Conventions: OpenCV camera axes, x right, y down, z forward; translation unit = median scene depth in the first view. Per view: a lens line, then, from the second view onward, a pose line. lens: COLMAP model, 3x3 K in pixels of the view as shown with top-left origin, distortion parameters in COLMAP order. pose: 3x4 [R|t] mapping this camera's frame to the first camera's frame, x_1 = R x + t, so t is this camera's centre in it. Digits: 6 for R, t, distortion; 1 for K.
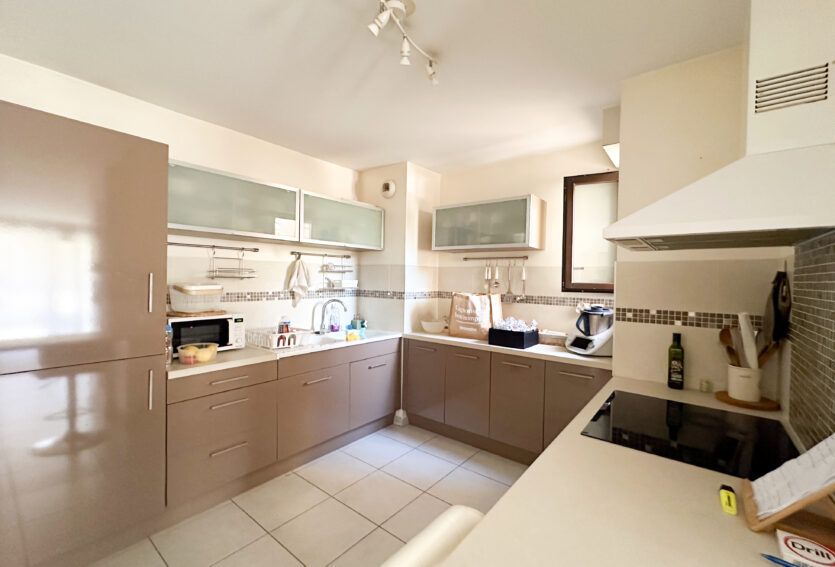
lens RADIAL K [[345.5, 0, 420.4], [0, 345.5, 282.6], [0, 0, 1]] dist [0.000350, 0.000207]
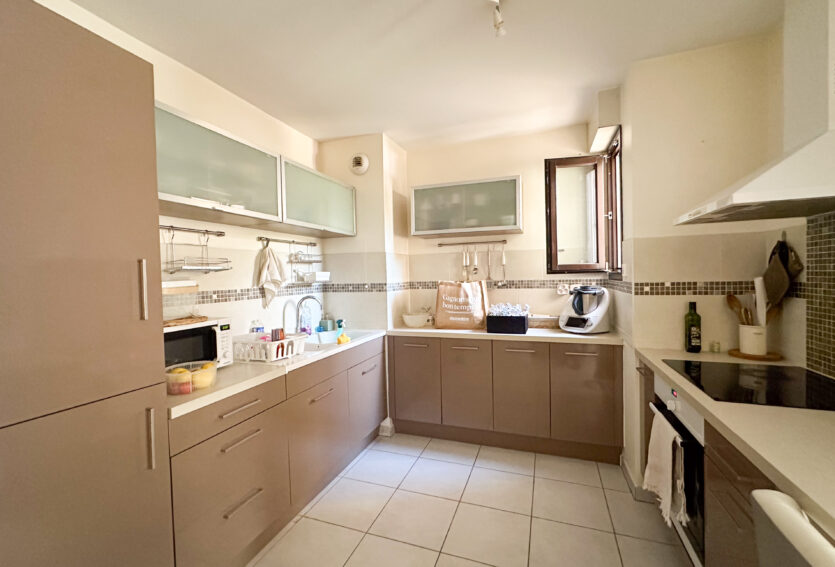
lens RADIAL K [[365.1, 0, 414.1], [0, 365.1, 283.0], [0, 0, 1]] dist [-0.002109, -0.000434]
pose [[0.951474, -0.050808, 0.303505, -0.293054], [0.048215, 0.998708, 0.016035, 0.017460], [-0.303928, -0.000623, 0.952695, 0.113336]]
